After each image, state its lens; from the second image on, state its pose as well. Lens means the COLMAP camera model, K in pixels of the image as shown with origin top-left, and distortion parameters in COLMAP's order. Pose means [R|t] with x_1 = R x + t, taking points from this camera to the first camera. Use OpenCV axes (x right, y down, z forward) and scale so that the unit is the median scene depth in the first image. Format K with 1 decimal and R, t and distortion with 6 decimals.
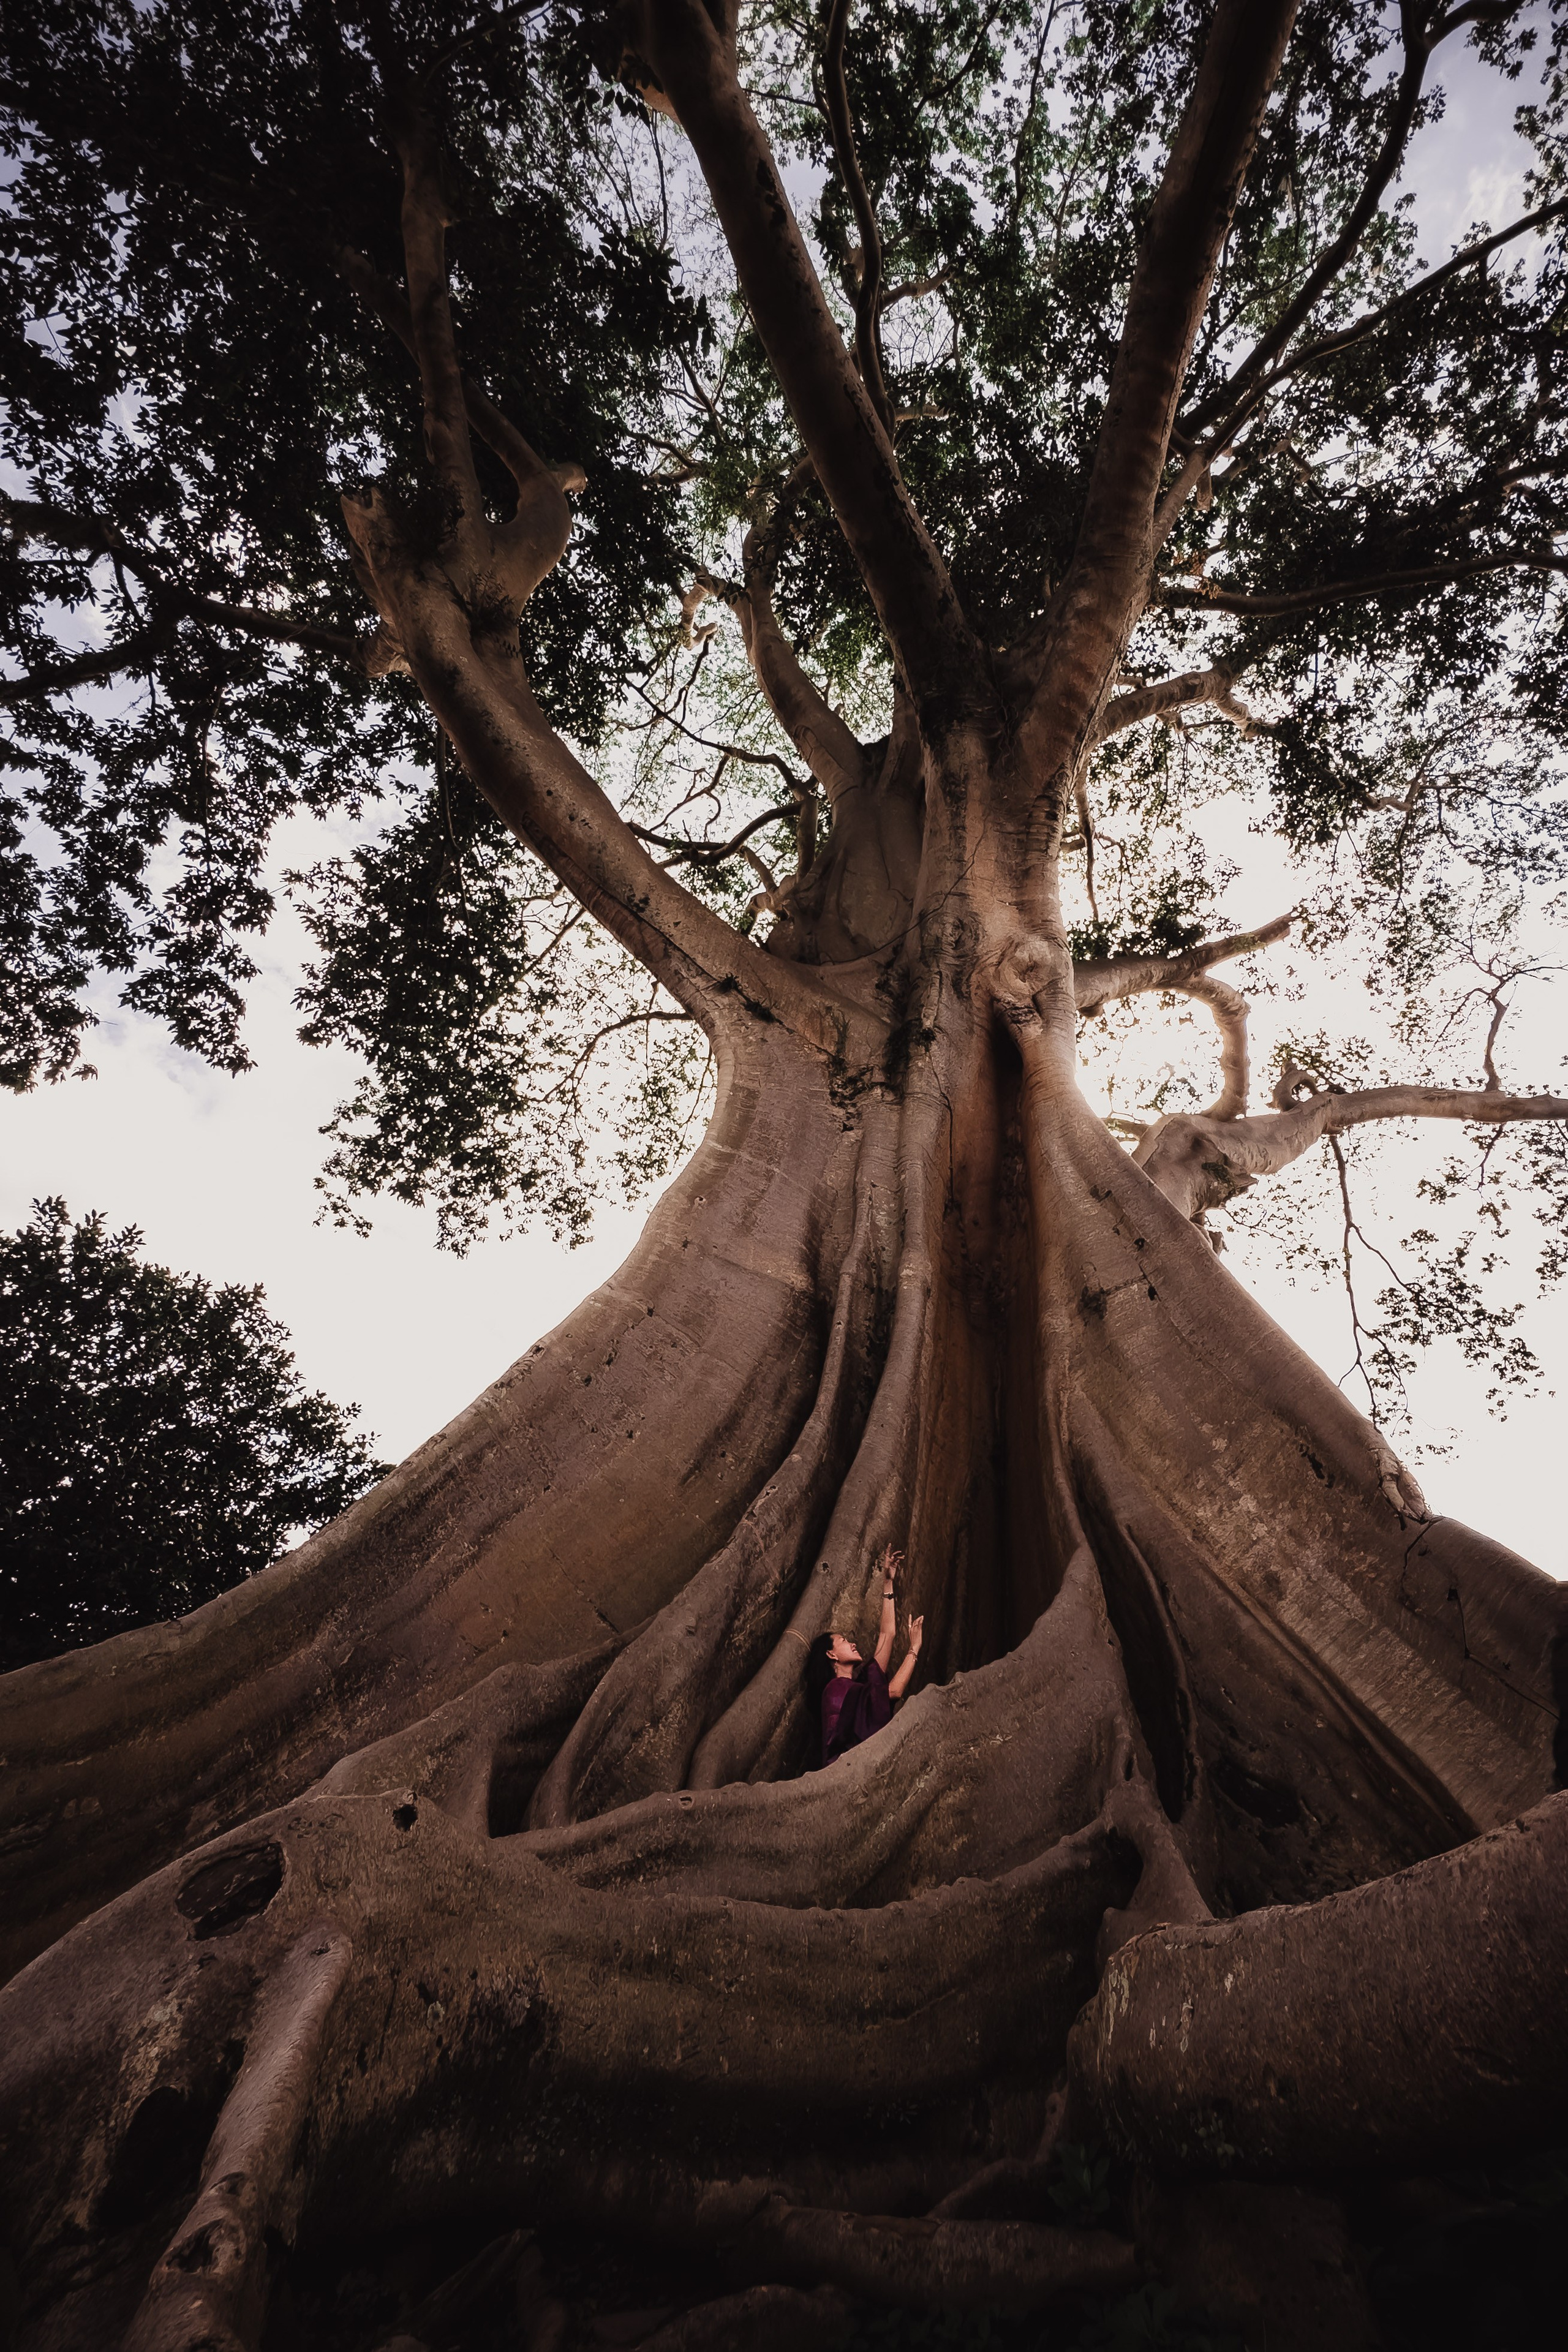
lens RADIAL K [[978.2, 0, 862.0], [0, 978.2, 1180.2], [0, 0, 1]] dist [-0.010233, 0.000126]
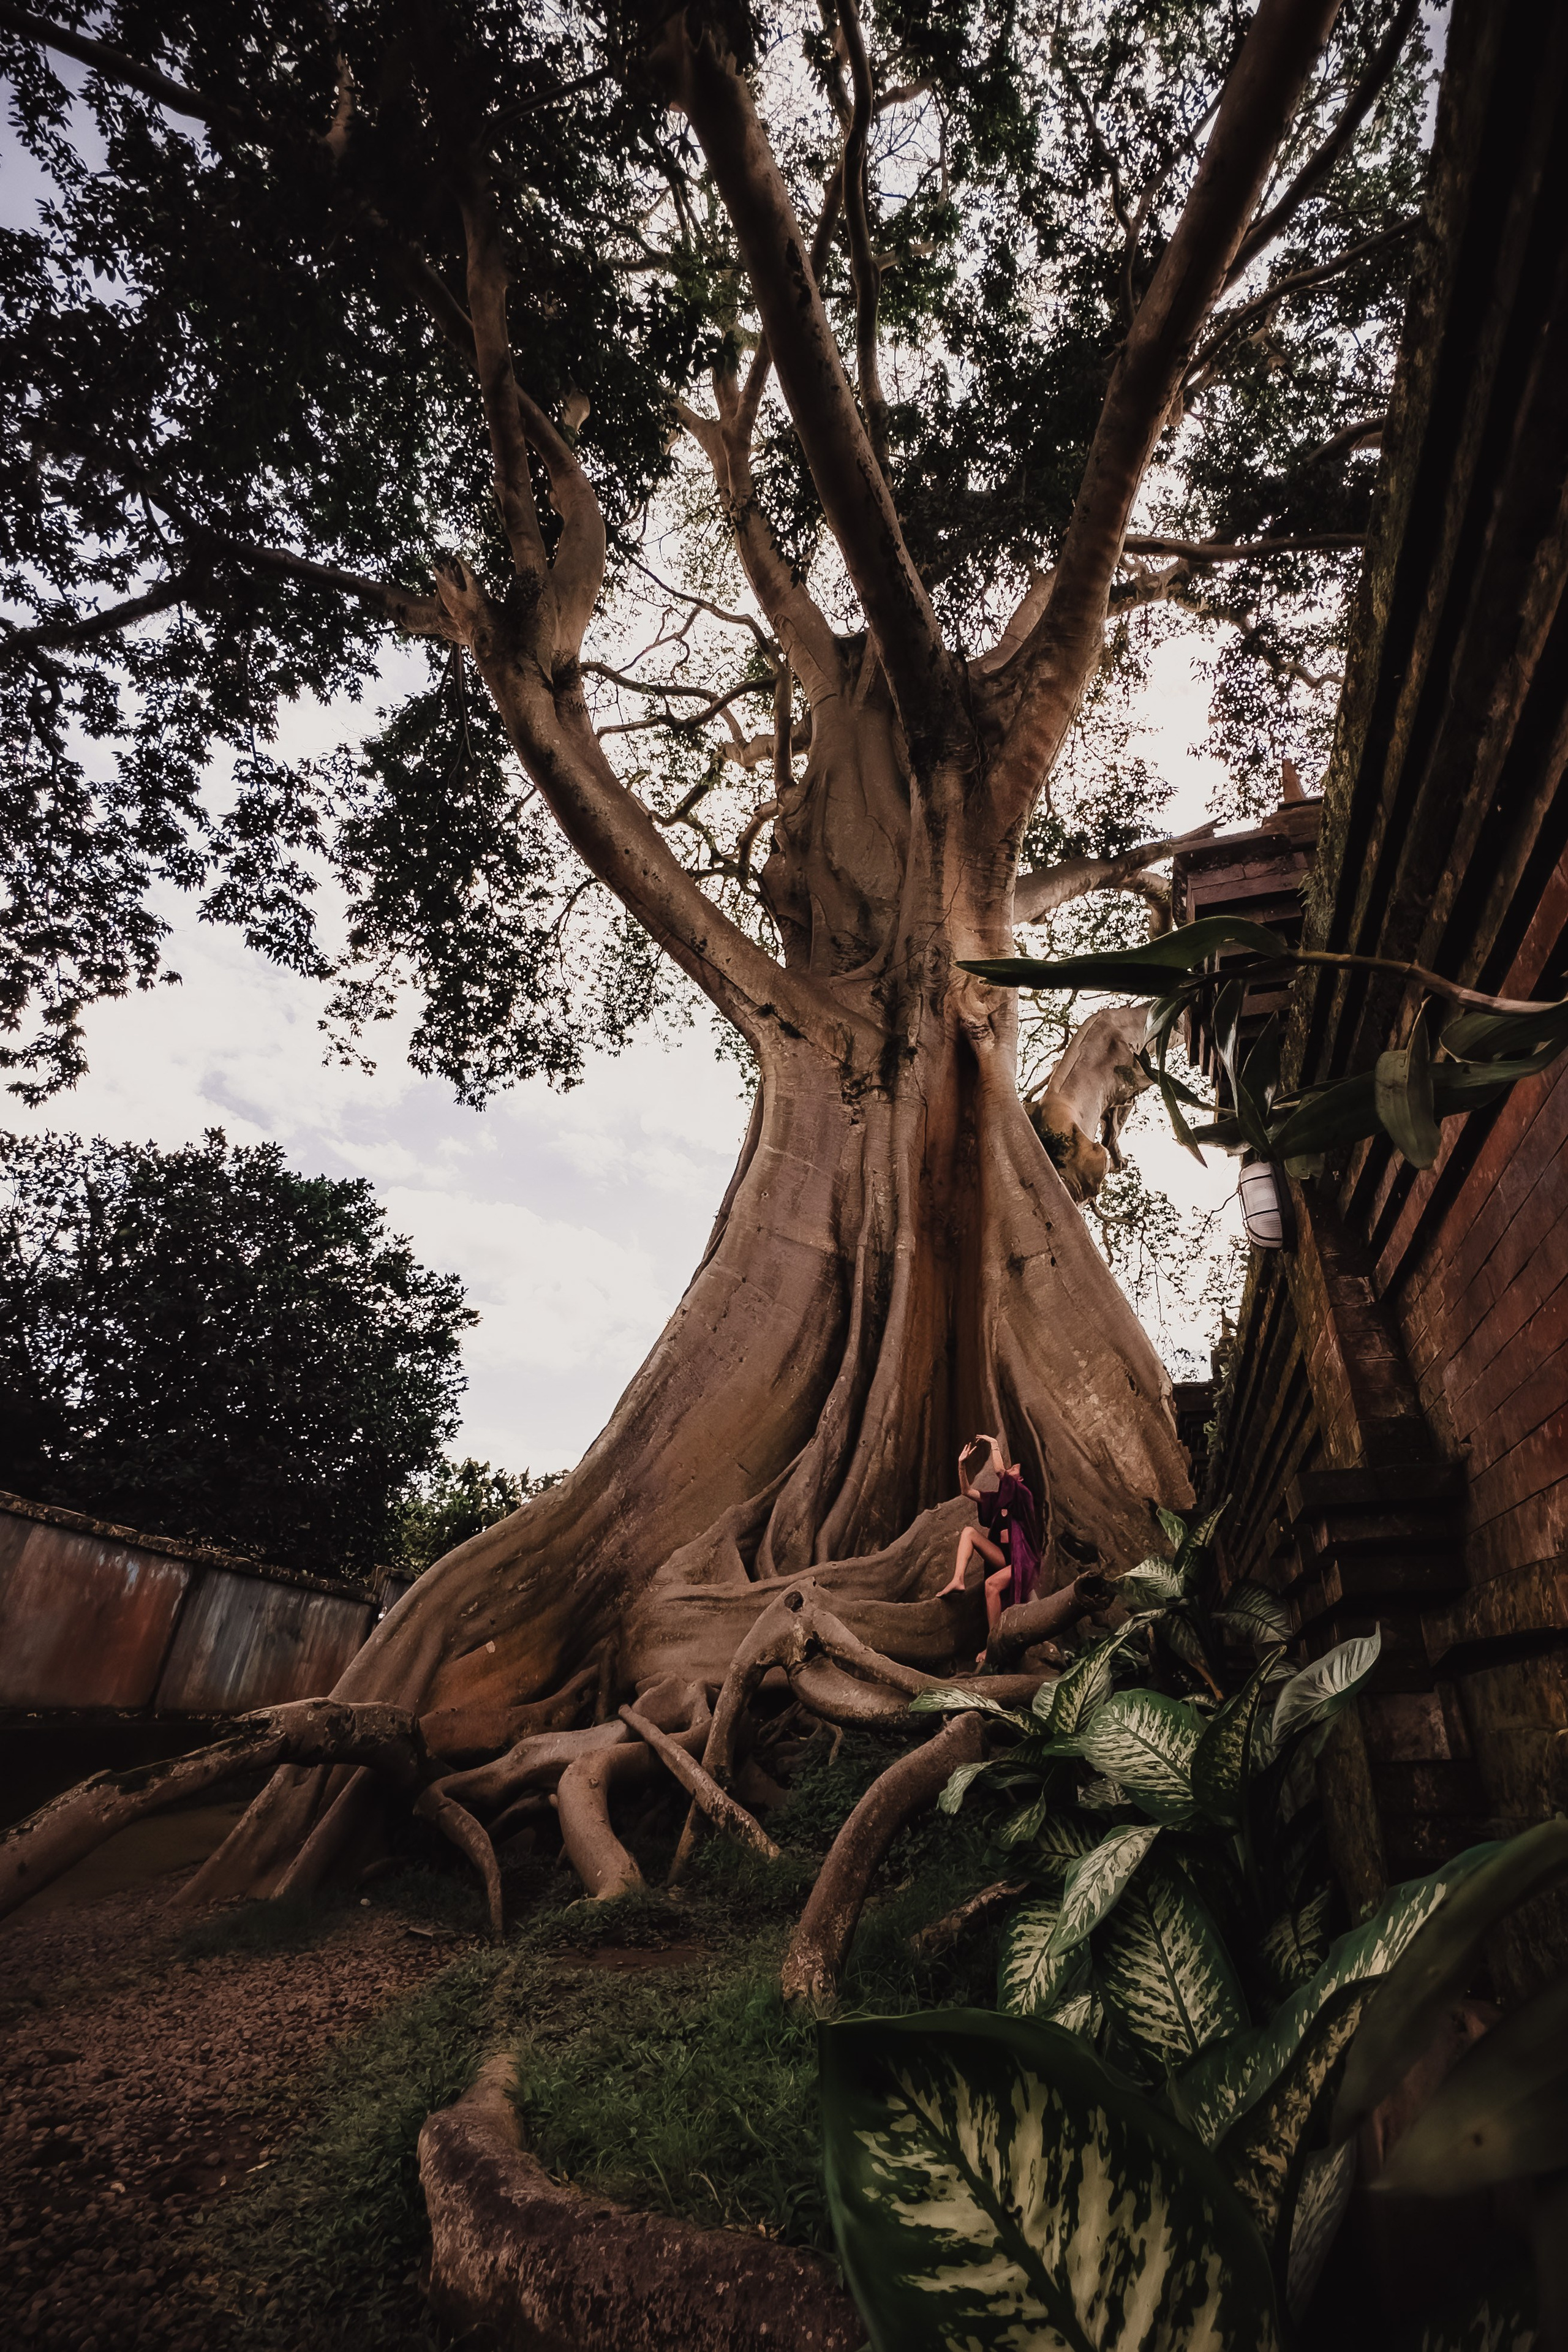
lens RADIAL K [[971.5, 0, 849.8], [0, 971.5, 1167.9], [0, 0, 1]] dist [0.001361, 0.000369]
pose [[0.998547, 0.010809, 0.052801, -0.095034], [-0.021995, 0.976116, 0.216134, -0.290758], [-0.049204, -0.216981, 0.974935, -0.388296]]
